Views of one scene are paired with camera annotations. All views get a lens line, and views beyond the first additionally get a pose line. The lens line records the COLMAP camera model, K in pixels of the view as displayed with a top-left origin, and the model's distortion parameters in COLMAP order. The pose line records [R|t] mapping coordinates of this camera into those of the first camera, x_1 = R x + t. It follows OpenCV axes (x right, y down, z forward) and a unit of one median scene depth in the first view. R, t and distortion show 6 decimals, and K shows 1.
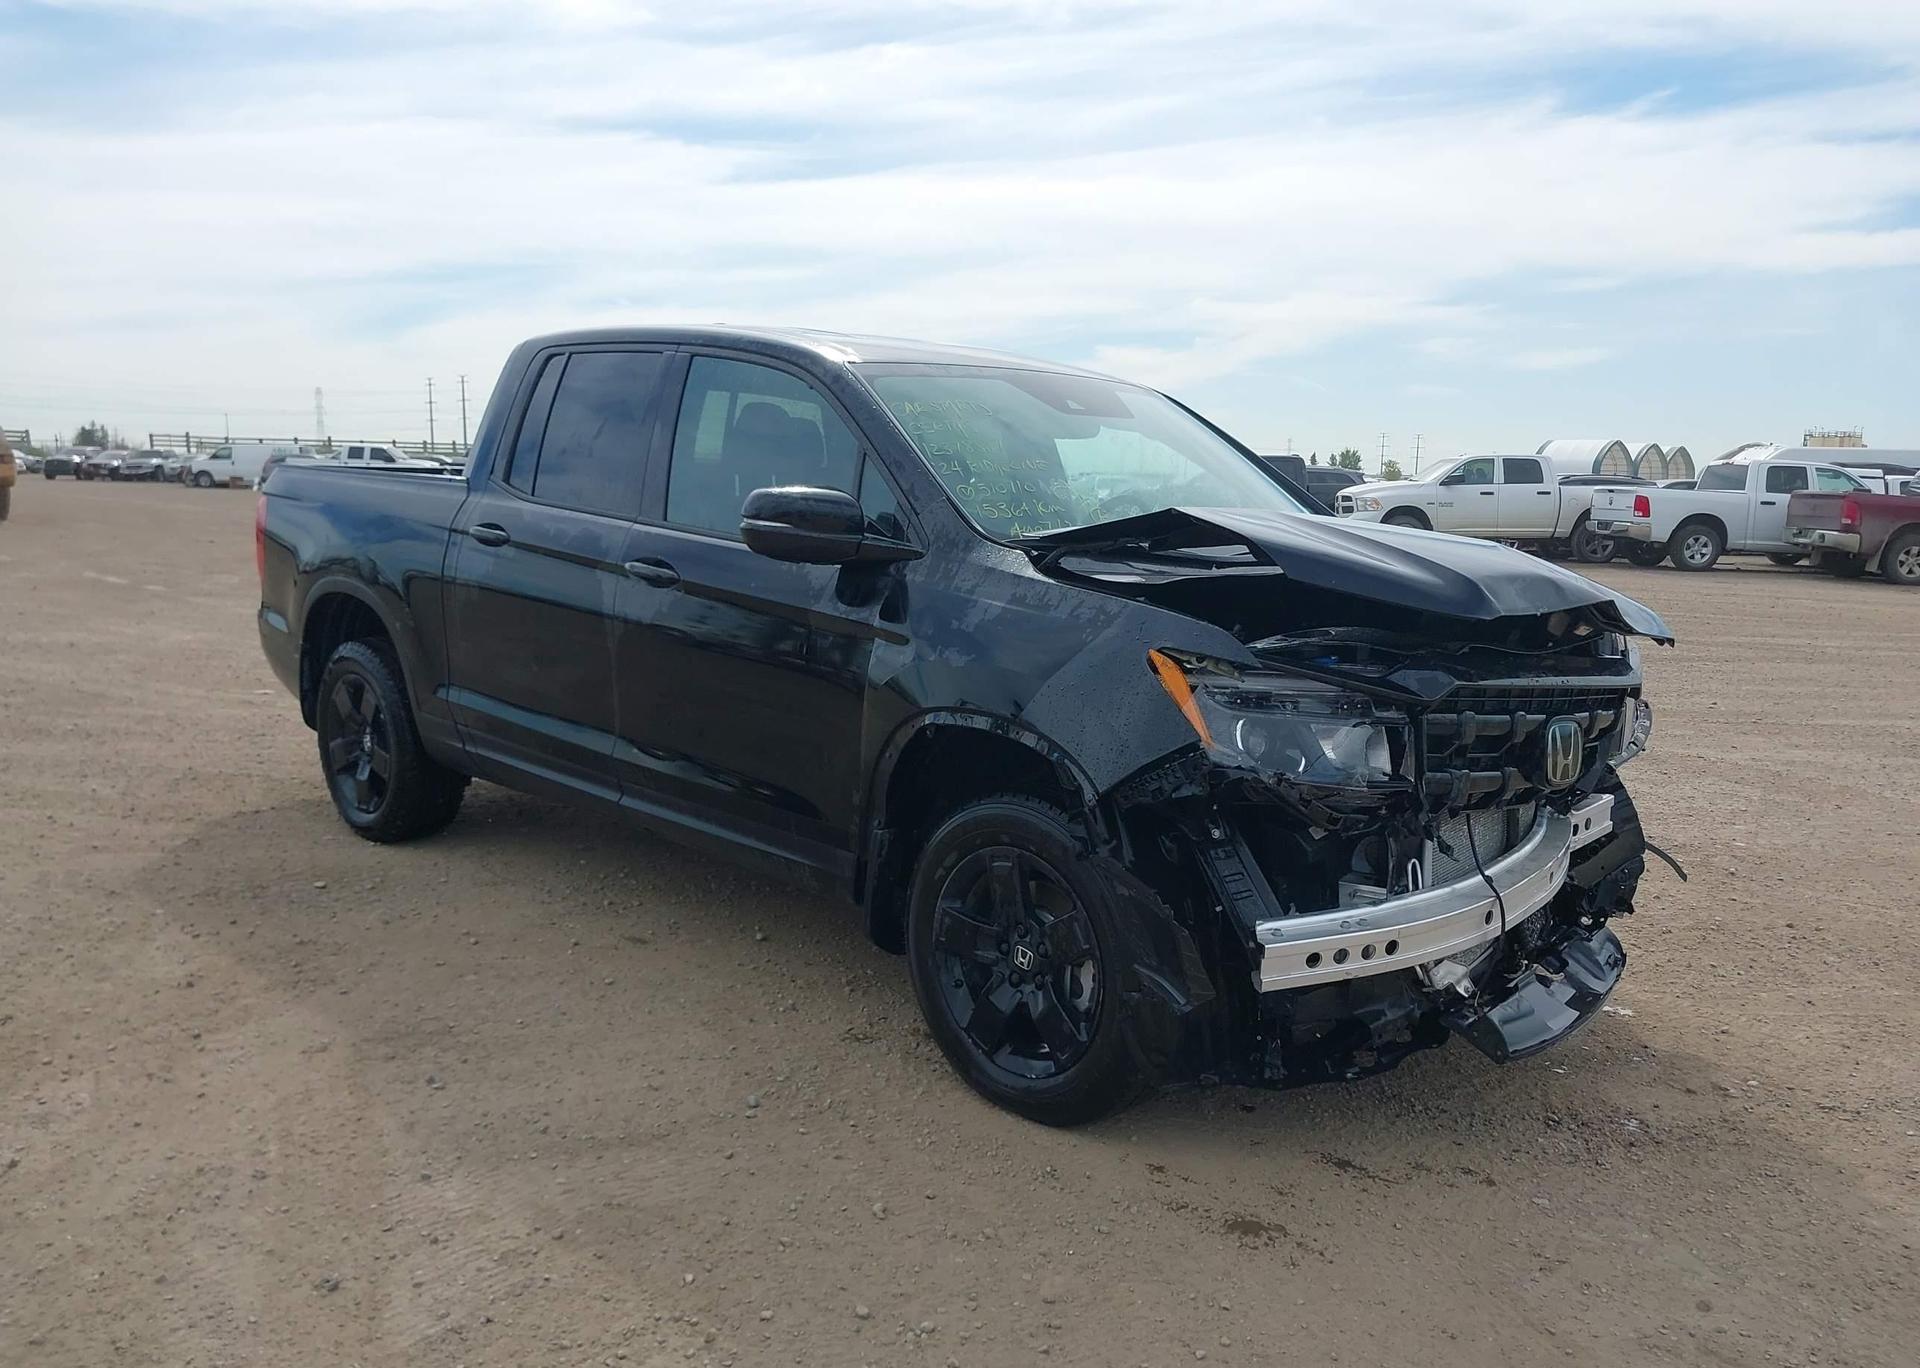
lens RADIAL K [[1524.5, 0, 972.3], [0, 1524.5, 700.5], [0, 0, 1]] dist [0.048427, -0.053188]
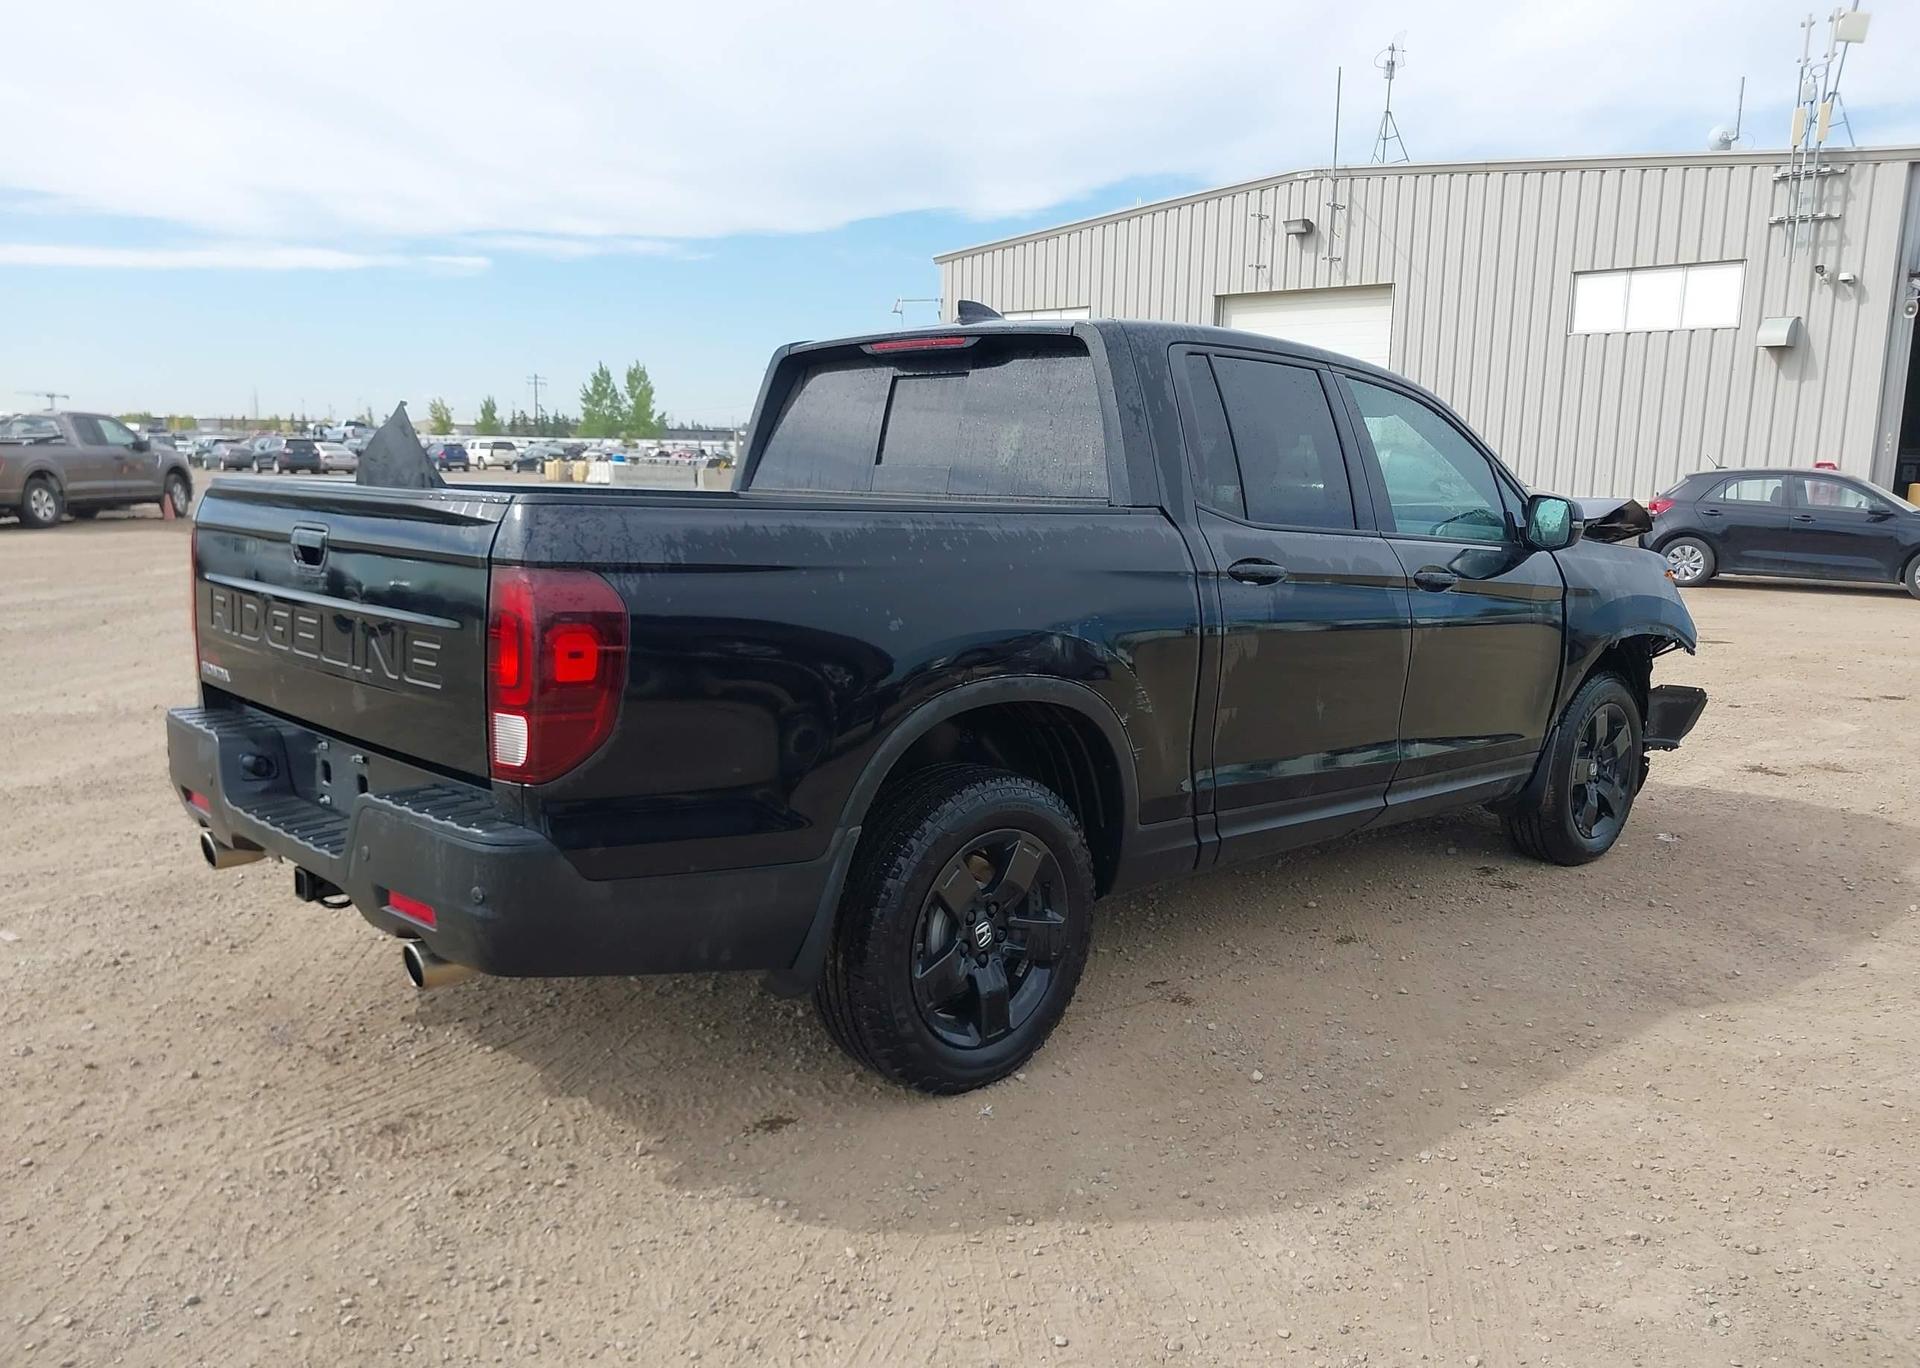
lens RADIAL K [[1524.5, 0, 969.1], [0, 1524.5, 711.4], [0, 0, 1]] dist [0.048427, -0.053188]
pose [[0.030794, -0.189325, 0.981432, -1.297563], [0.127883, 0.974574, 0.183989, -0.233260], [-0.991311, 0.119843, 0.054223, 1.255263]]
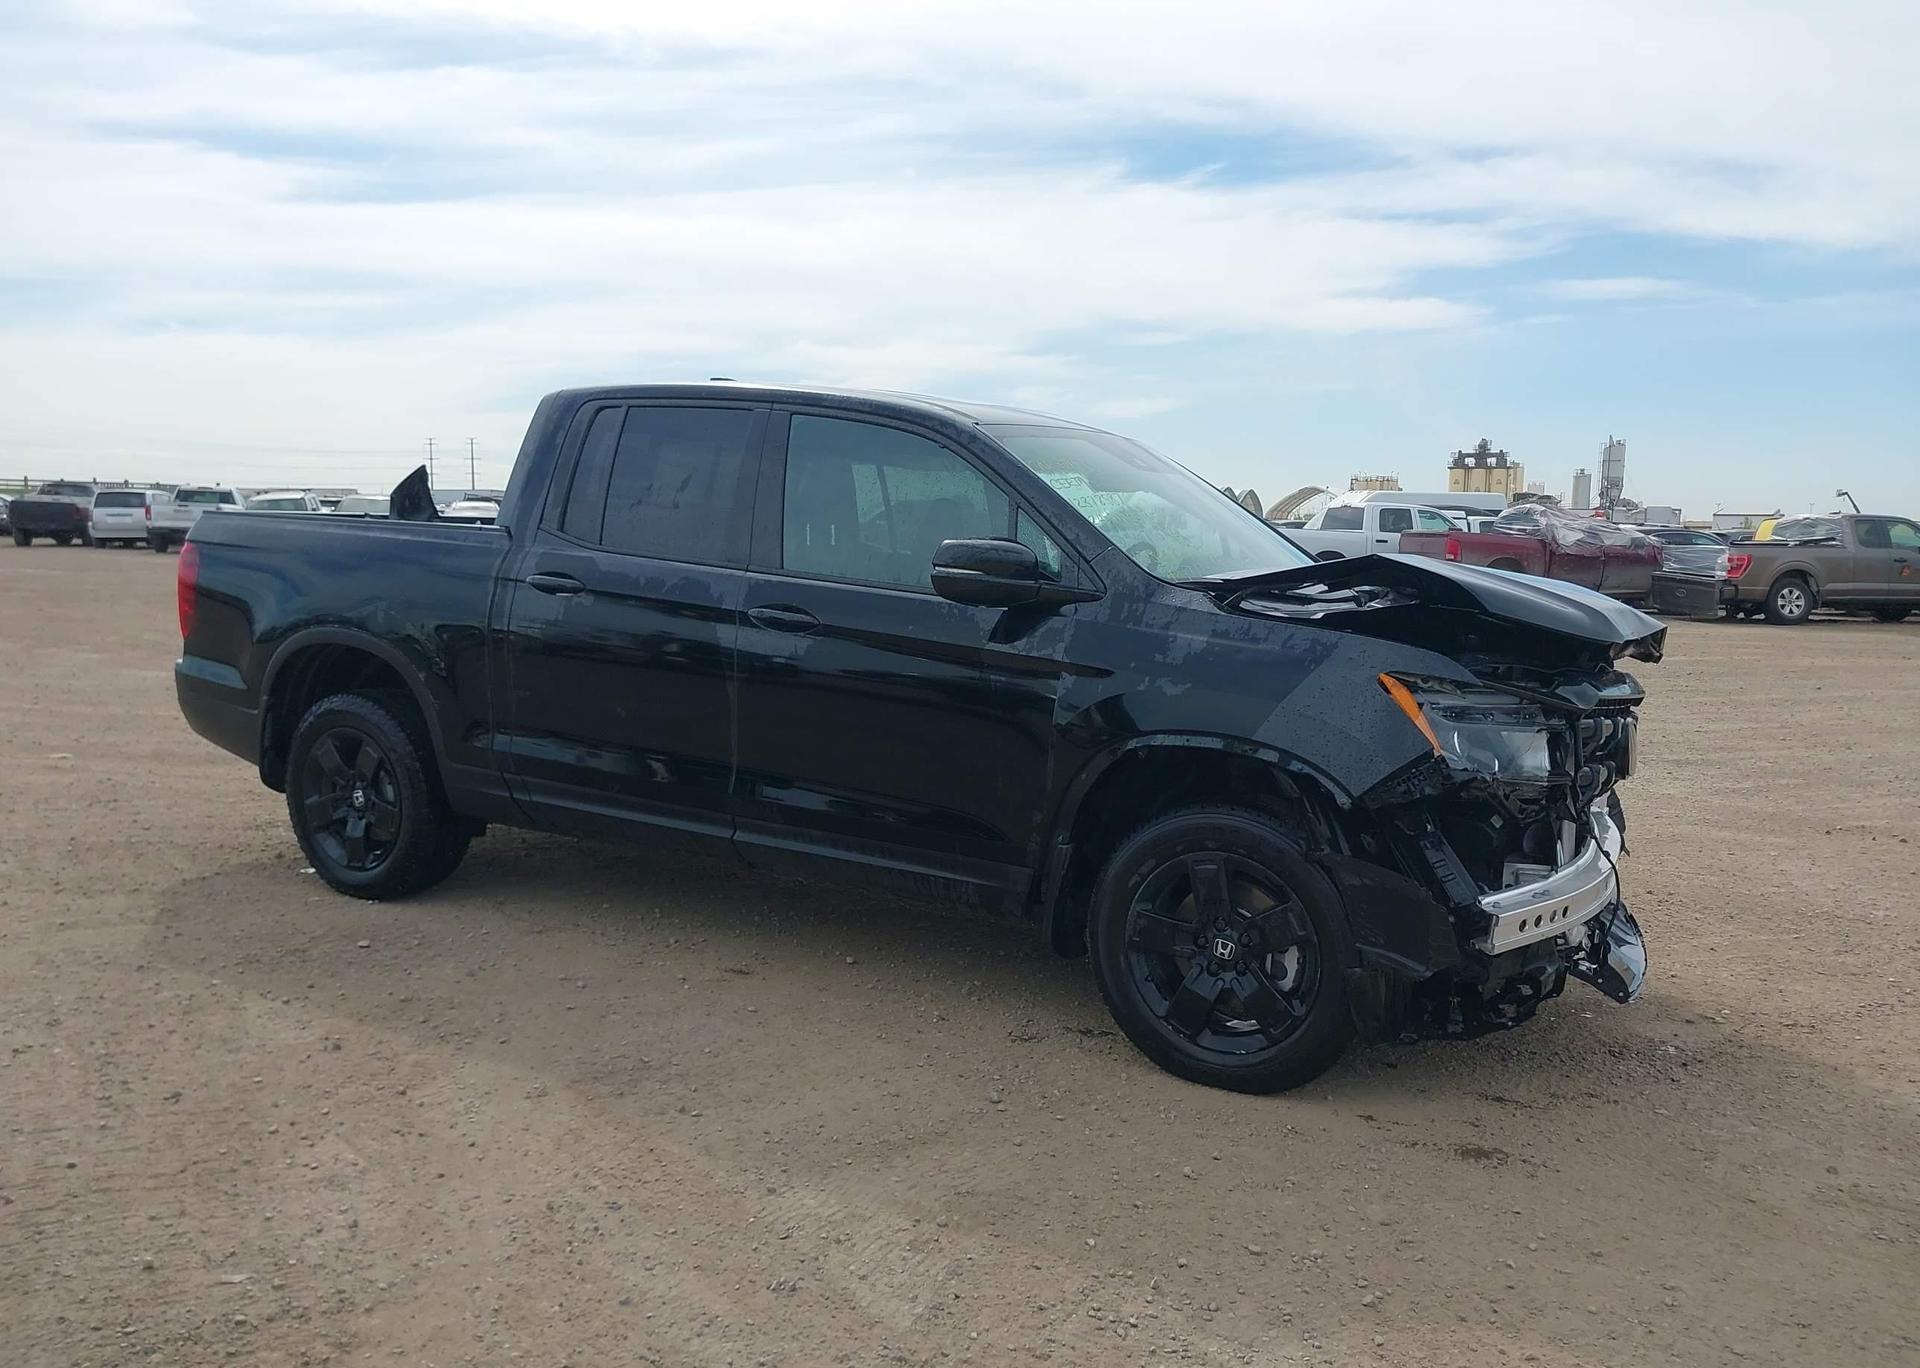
lens RADIAL K [[1524.5, 0, 975.9], [0, 1524.5, 697.7], [0, 0, 1]] dist [0.048427, -0.053188]
pose [[0.967148, -0.030848, 0.252335, -0.338528], [0.037519, 0.999061, -0.021669, -0.000538], [-0.251430, 0.030424, 0.967397, -0.049200]]
